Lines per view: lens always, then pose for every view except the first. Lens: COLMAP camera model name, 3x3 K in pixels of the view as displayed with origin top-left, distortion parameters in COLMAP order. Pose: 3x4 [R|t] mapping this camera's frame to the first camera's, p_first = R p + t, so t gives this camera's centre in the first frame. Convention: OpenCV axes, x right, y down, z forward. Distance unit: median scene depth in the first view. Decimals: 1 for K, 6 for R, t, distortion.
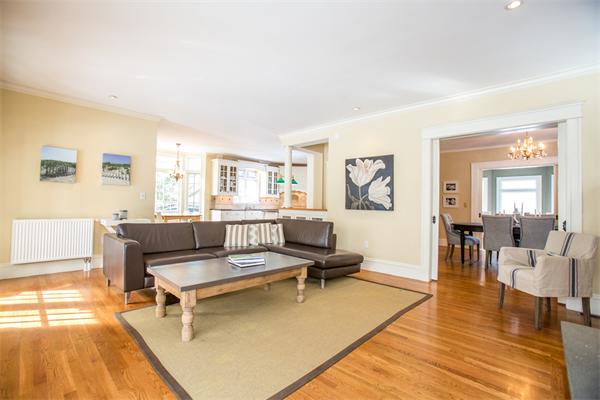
lens RADIAL K [[272.9, 0, 295.3], [0, 272.9, 196.6], [0, 0, 1]] dist [-0.069511, 0.027935]
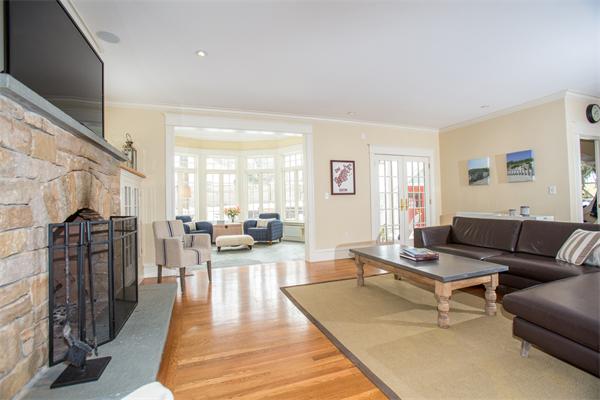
lens RADIAL K [[272.9, 0, 295.3], [0, 272.9, 196.6], [0, 0, 1]] dist [-0.069511, 0.027935]
pose [[-0.447644, -0.027848, -0.893778, 0.672878], [0.035462, 0.998176, -0.048862, 0.035519], [0.893509, -0.053567, -0.445840, 0.752725]]
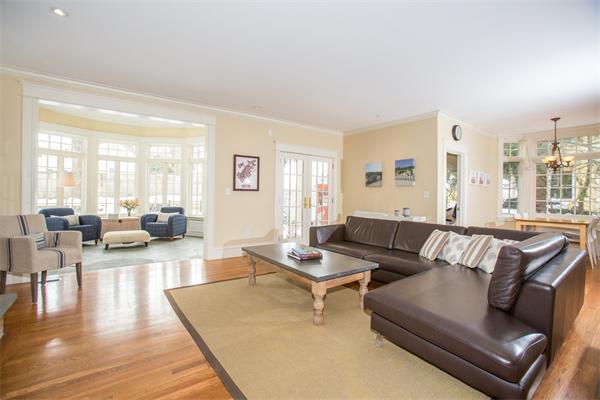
lens RADIAL K [[272.9, 0, 295.3], [0, 272.9, 196.6], [0, 0, 1]] dist [-0.069511, 0.027935]
pose [[-0.180431, -0.020077, -0.983383, 0.618630], [0.006866, 0.999742, -0.021671, 0.027363], [0.983564, -0.010662, -0.180246, 0.829209]]
